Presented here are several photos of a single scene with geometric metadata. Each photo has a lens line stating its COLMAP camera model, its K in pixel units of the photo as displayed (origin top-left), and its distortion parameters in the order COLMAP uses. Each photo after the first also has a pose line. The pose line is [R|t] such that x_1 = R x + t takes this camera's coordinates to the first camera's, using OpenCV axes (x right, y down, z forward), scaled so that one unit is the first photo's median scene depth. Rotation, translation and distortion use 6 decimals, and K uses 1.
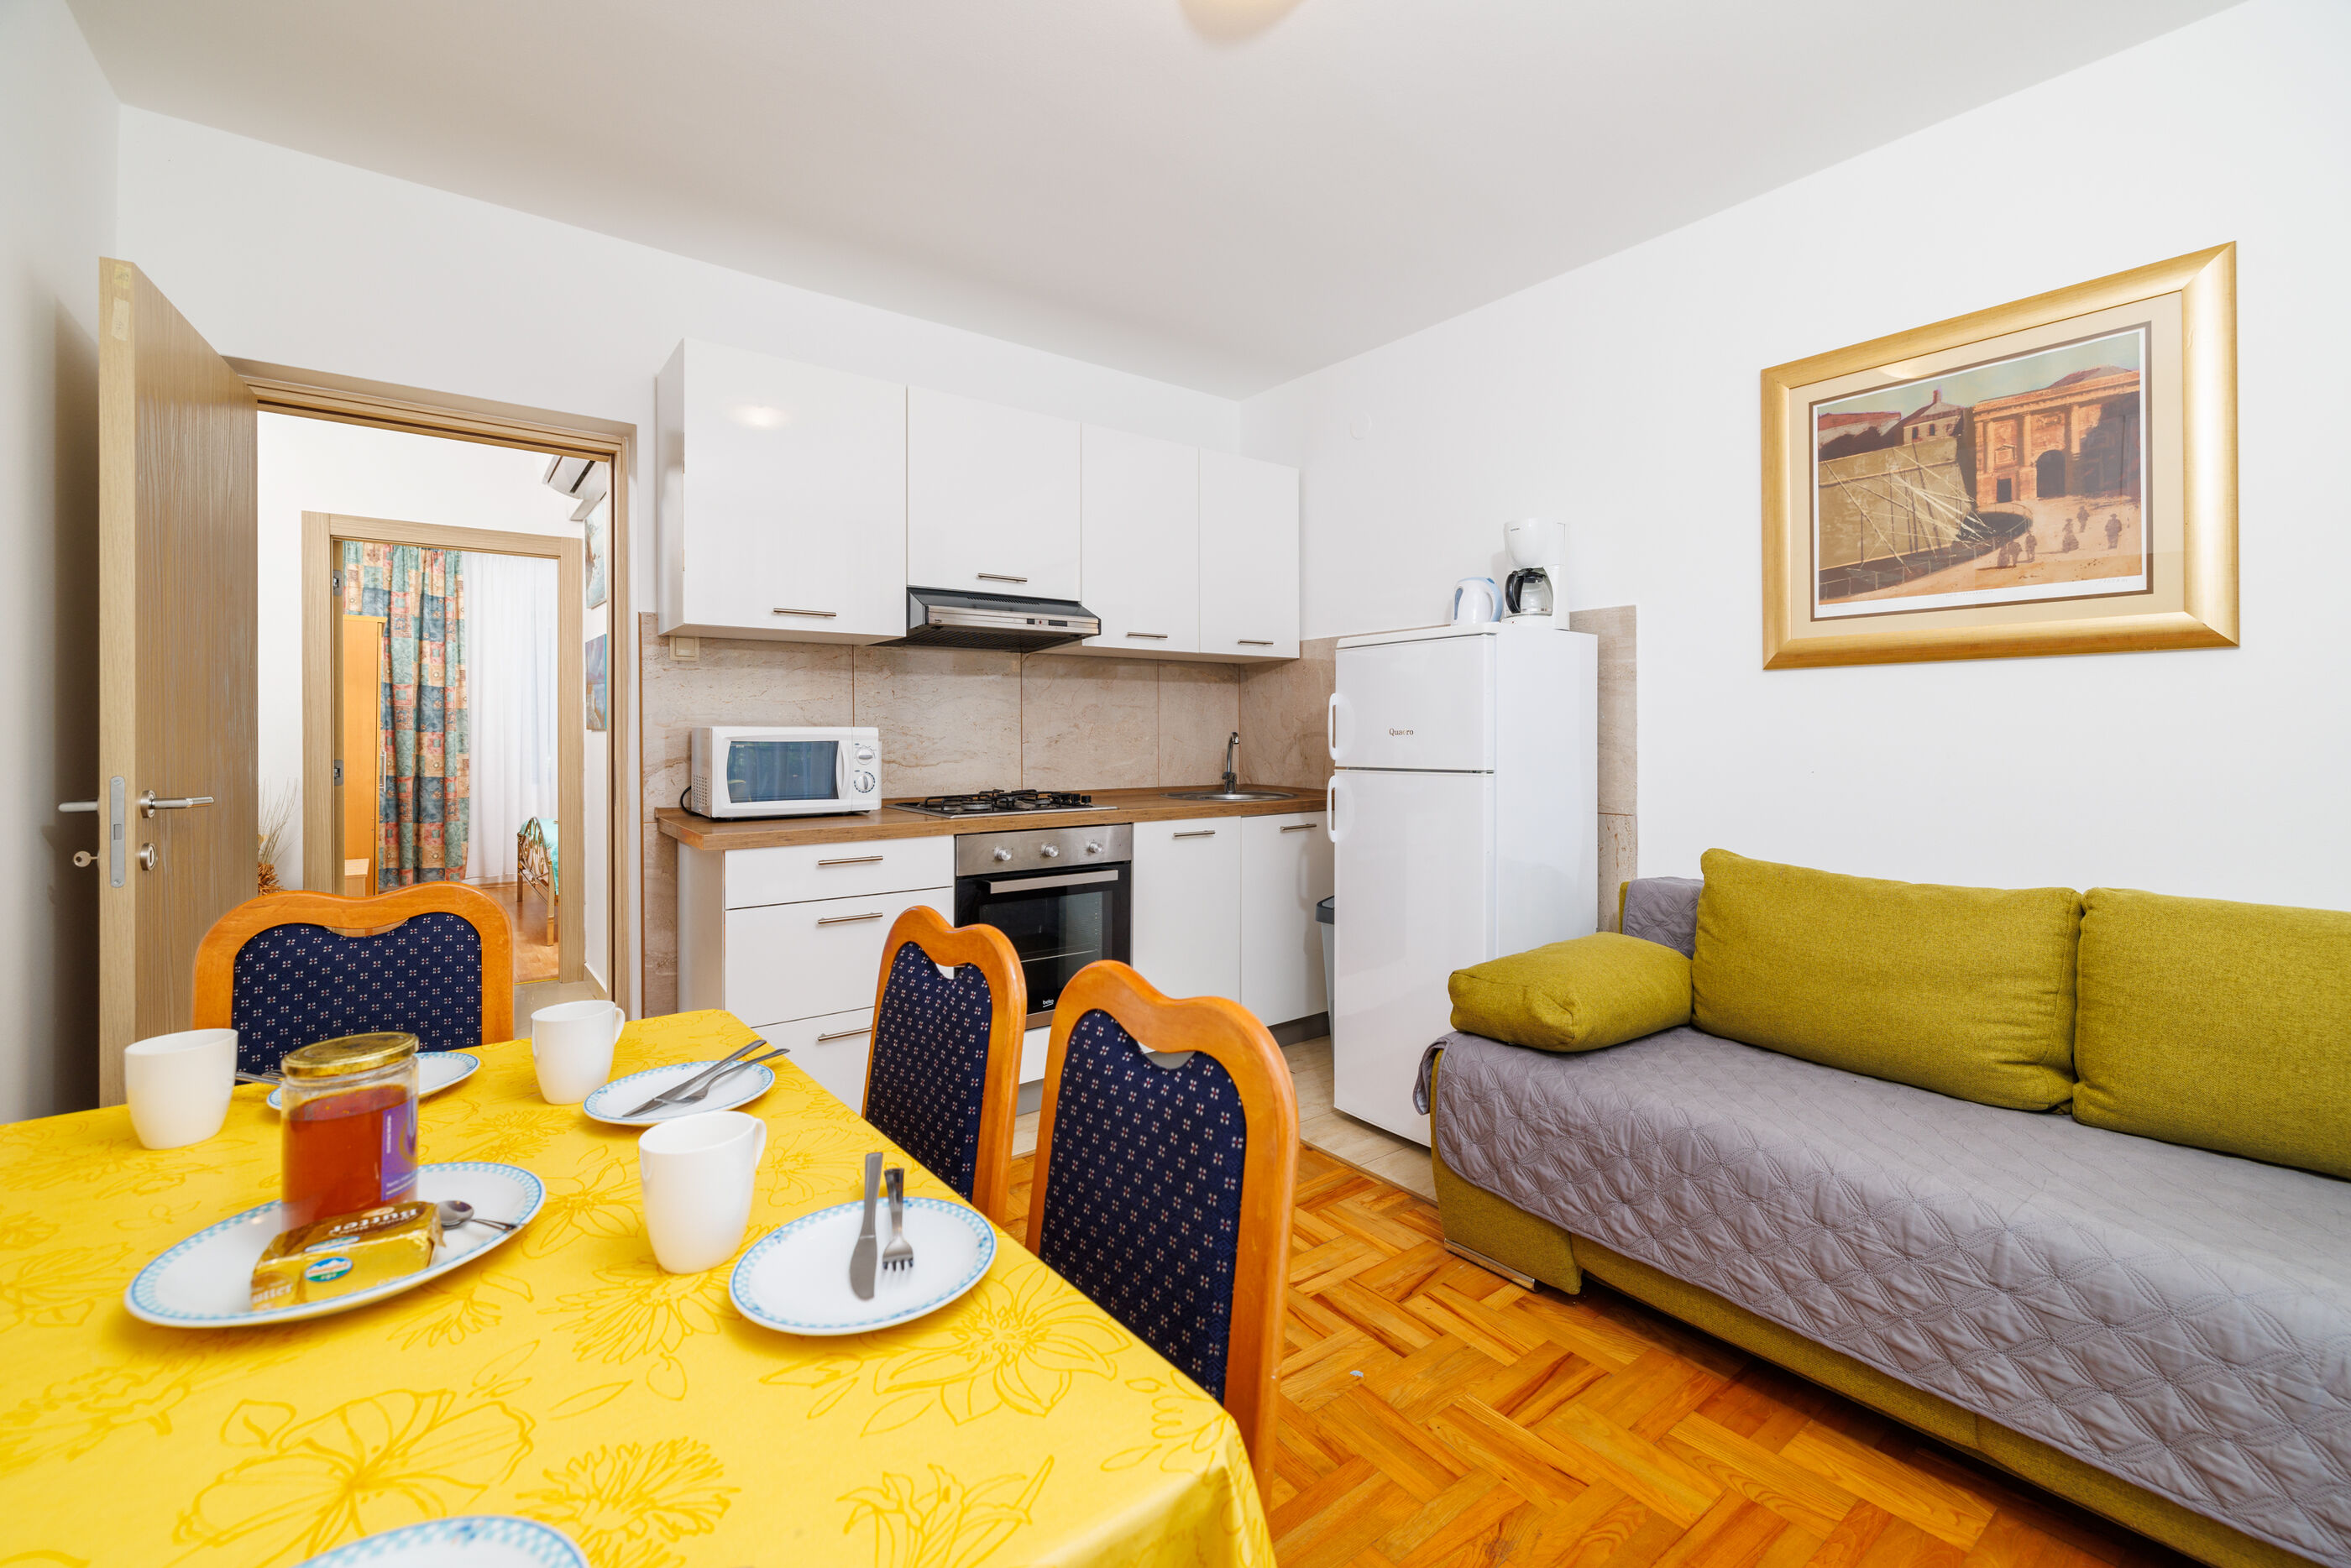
lens RADIAL K [[1007.7, 0, 1176.0], [0, 1007.7, 733.1], [0, 0, 1]] dist [0.001072, 0.000298]
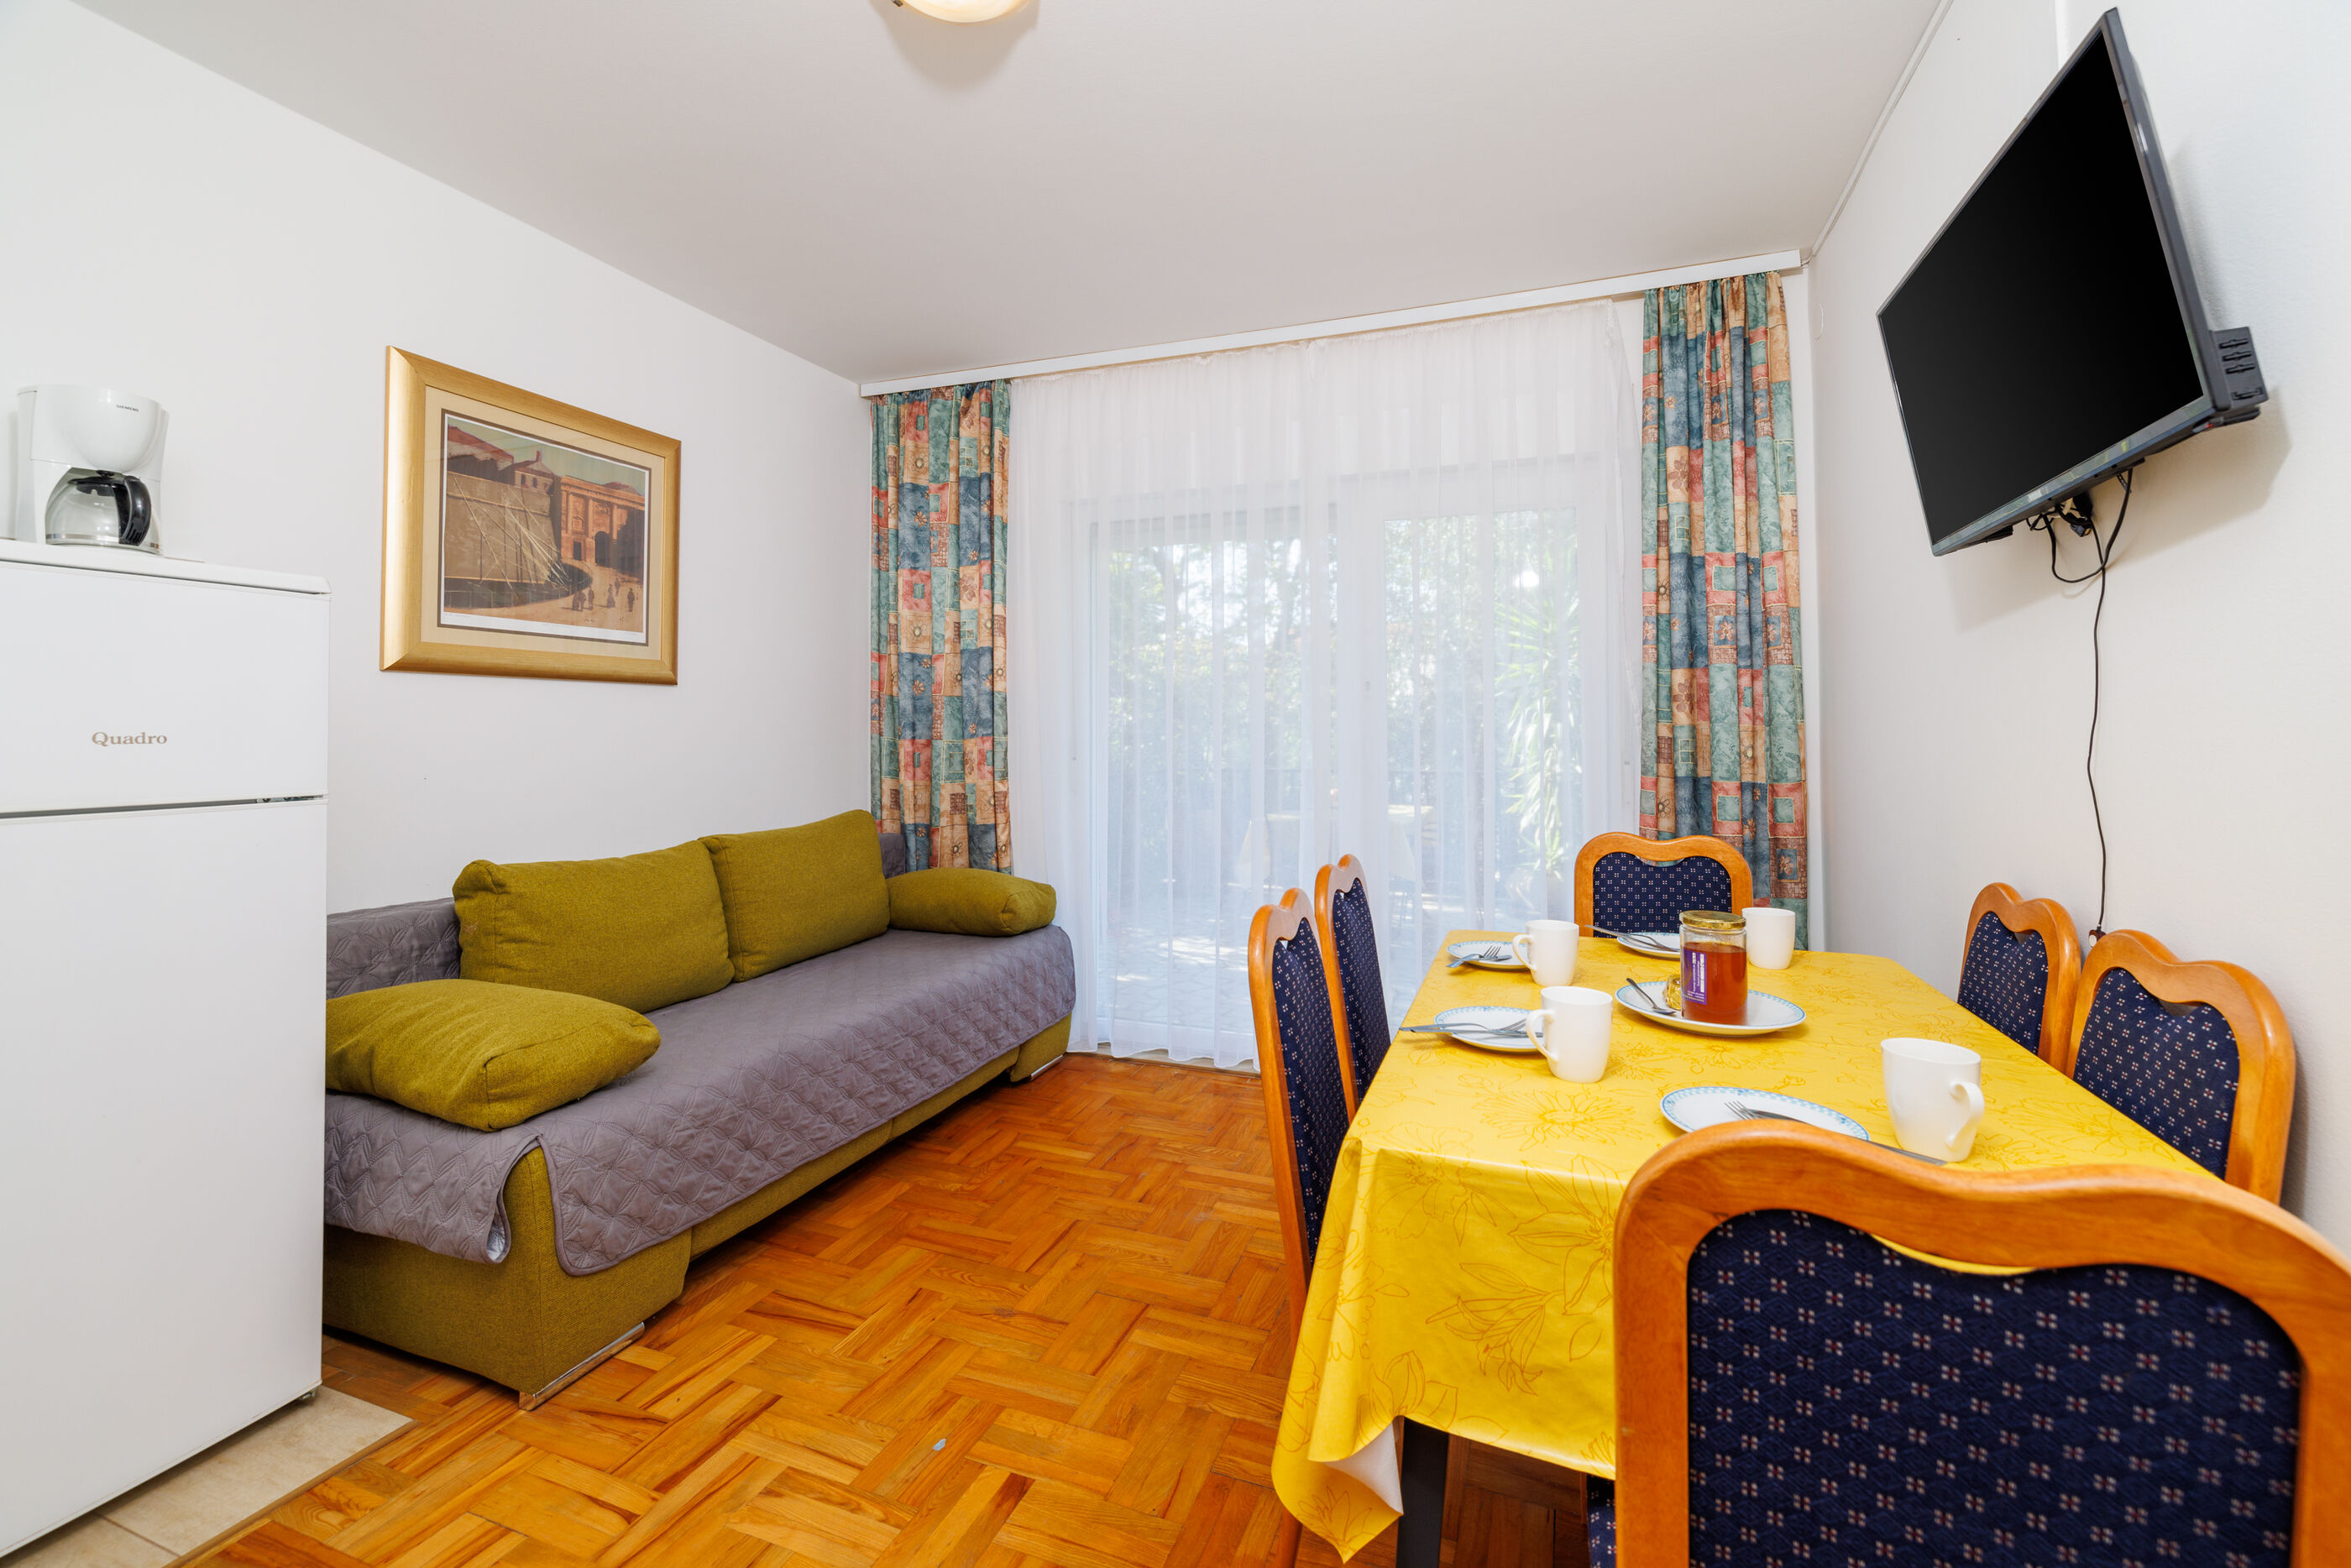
lens RADIAL K [[994.0, 0, 1196.6], [0, 994.0, 708.3], [0, 0, 1]] dist [0.003170, 0.000396]
pose [[-0.532646, 0.024928, 0.845971, -0.671533], [0.004003, 0.999629, -0.026936, -0.000930], [-0.846328, -0.010961, -0.532549, 0.998211]]
